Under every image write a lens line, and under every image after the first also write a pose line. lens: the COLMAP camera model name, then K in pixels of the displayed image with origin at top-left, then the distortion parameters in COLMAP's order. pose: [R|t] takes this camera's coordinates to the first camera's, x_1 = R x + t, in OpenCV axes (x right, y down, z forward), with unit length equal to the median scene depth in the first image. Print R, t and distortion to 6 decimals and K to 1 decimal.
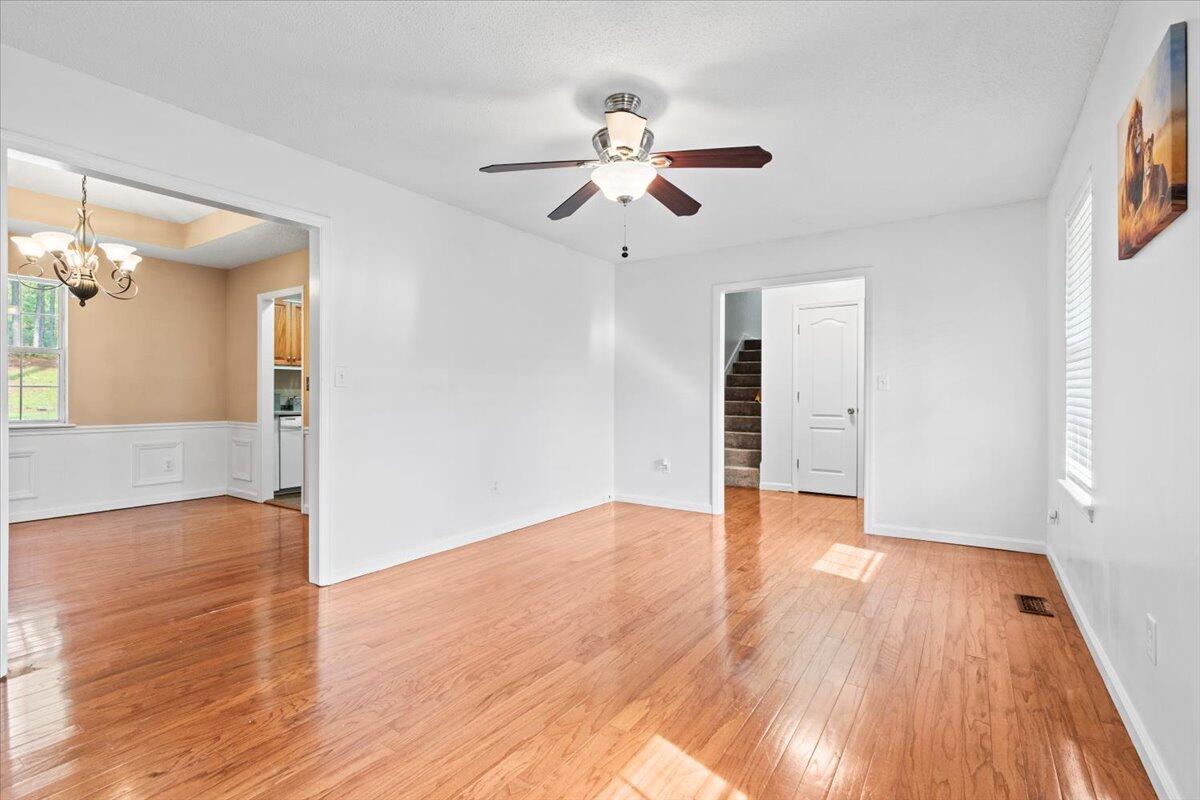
lens RADIAL K [[555.4, 0, 607.4], [0, 555.4, 396.4], [0, 0, 1]] dist [-0.009947, 0.004031]
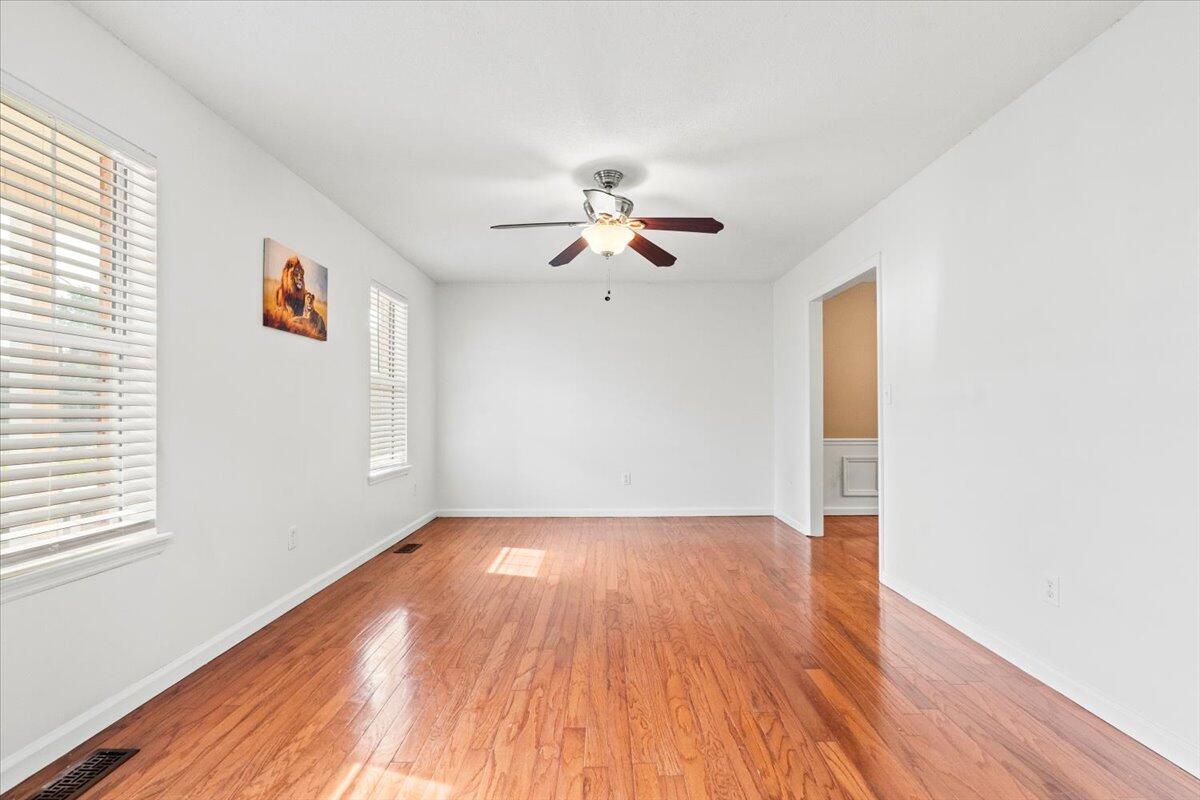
lens RADIAL K [[555.4, 0, 607.4], [0, 555.4, 396.4], [0, 0, 1]] dist [-0.009947, 0.004031]
pose [[-0.829913, -0.010684, -0.557791, 0.723560], [0.003153, 0.999711, -0.023840, -0.007980], [0.557884, -0.021544, -0.829639, 2.033671]]
